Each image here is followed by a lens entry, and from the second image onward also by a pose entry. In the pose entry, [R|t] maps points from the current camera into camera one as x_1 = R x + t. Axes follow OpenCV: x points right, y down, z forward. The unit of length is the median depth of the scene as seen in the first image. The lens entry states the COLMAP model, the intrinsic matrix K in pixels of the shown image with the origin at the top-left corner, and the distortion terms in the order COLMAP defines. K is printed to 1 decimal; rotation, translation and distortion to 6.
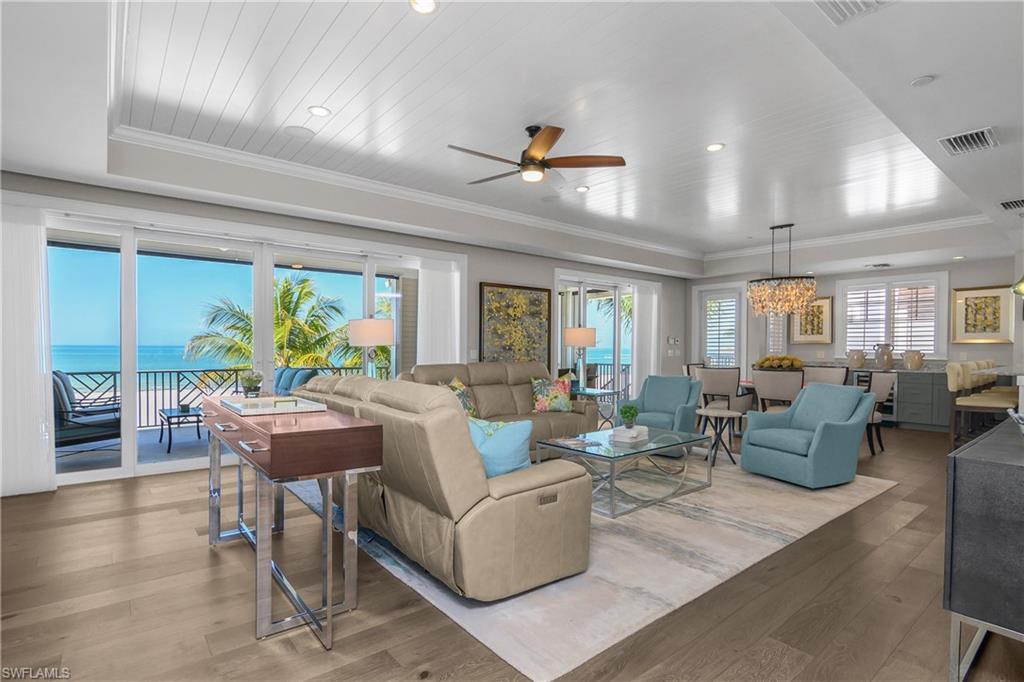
lens RADIAL K [[503.0, 0, 509.4], [0, 503.0, 352.2], [0, 0, 1]] dist [-0.012351, 0.000817]
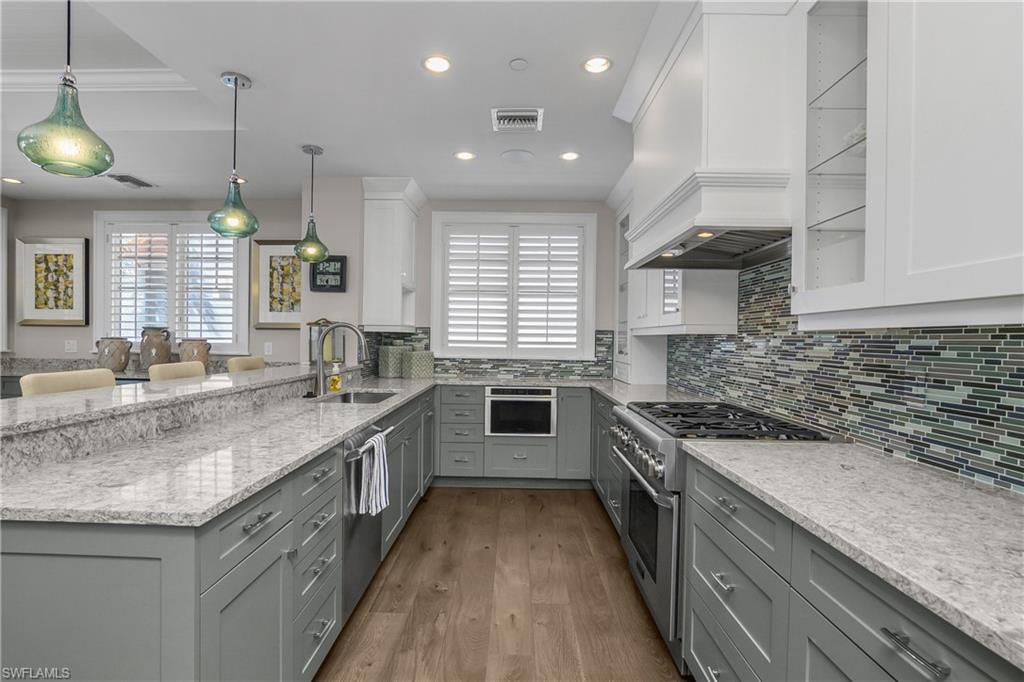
lens RADIAL K [[503.0, 0, 509.3], [0, 503.0, 343.9], [0, 0, 1]] dist [-0.012351, 0.000817]
pose [[0.641449, -0.005185, 0.767148, 0.672383], [-0.002107, 0.999961, 0.008521, -0.003733], [-0.767162, -0.007082, 0.641414, 0.384261]]
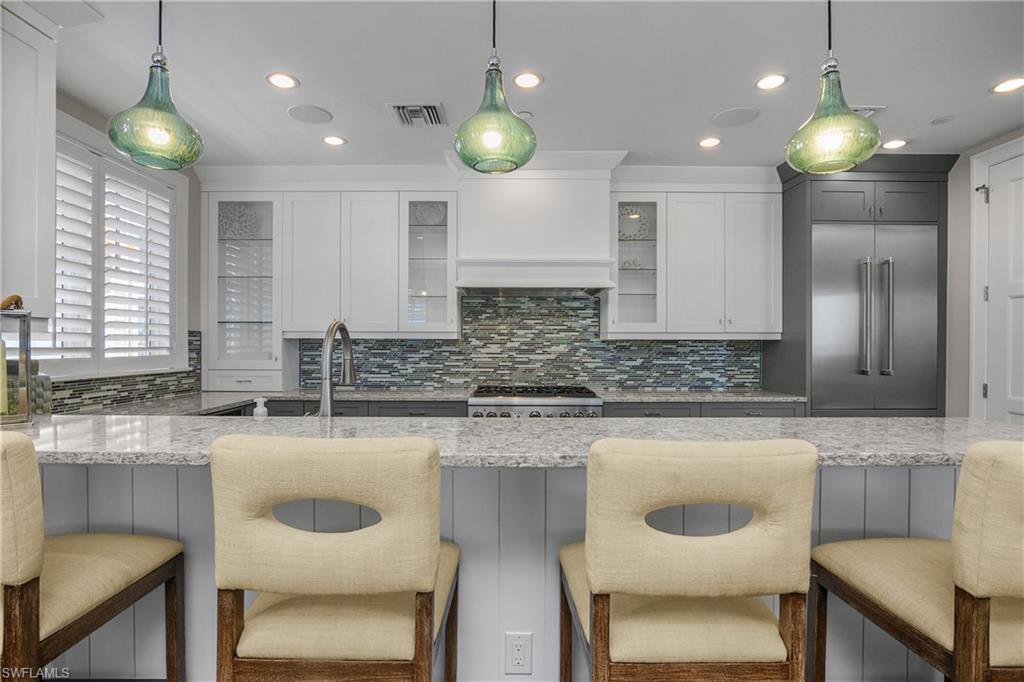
lens RADIAL K [[503.0, 0, 497.4], [0, 503.0, 348.1], [0, 0, 1]] dist [-0.012351, 0.000817]
pose [[-0.765453, -0.014738, 0.643323, 0.690799], [-0.001592, 0.999778, 0.021009, -0.010407], [-0.643490, 0.015057, -0.765306, 0.929540]]
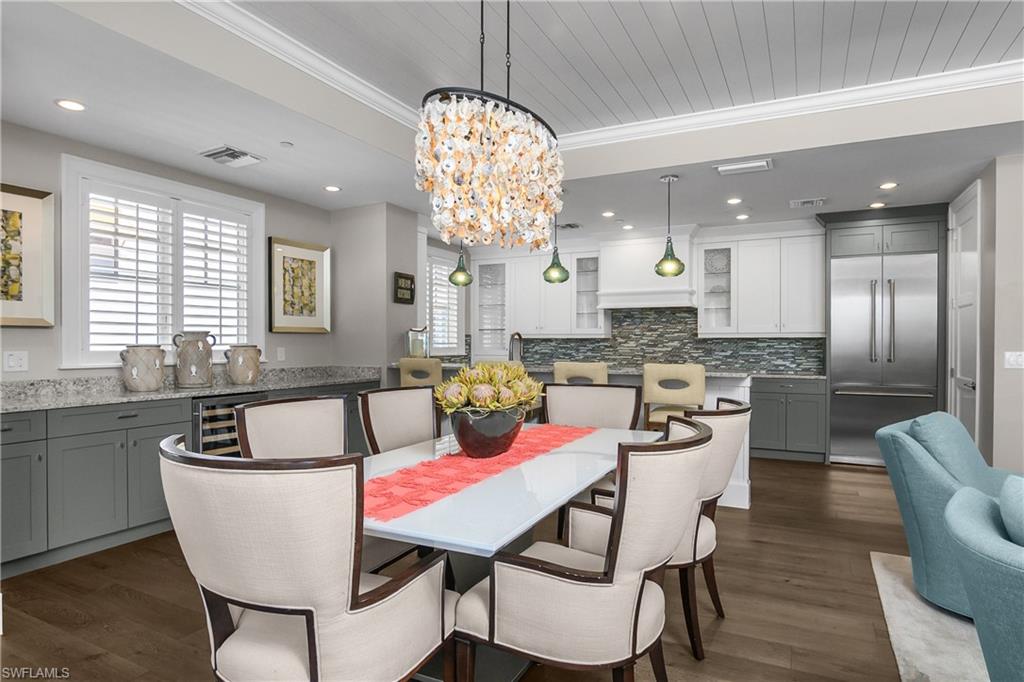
lens RADIAL K [[565.4, 0, 504.8], [0, 565.4, 341.3], [0, 0, 1]] dist [-0.010789, -0.002804]
pose [[-0.391626, -0.005472, 0.920108, 0.200463], [0.005195, 0.999953, 0.008159, -0.012063], [-0.920110, 0.007975, -0.391579, 1.107908]]
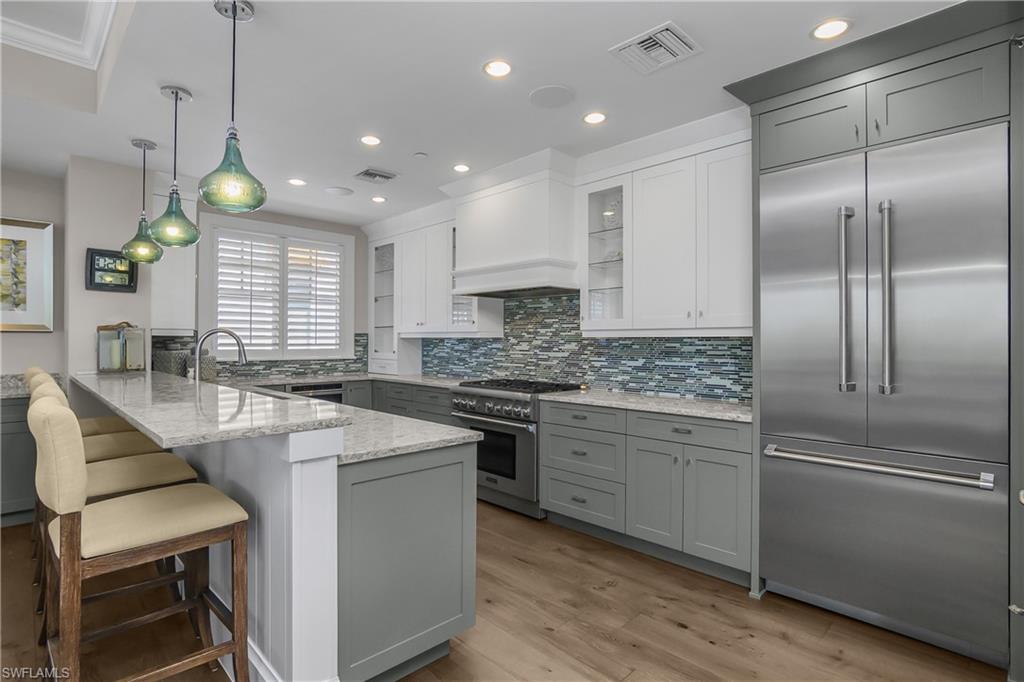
lens RADIAL K [[503.0, 0, 506.0], [0, 503.0, 342.1], [0, 0, 1]] dist [-0.012351, 0.000817]
pose [[-0.086569, -0.008783, 0.996207, 0.430912], [0.005434, 0.999942, 0.009288, -0.008763], [-0.996231, 0.006217, -0.086517, 0.559252]]
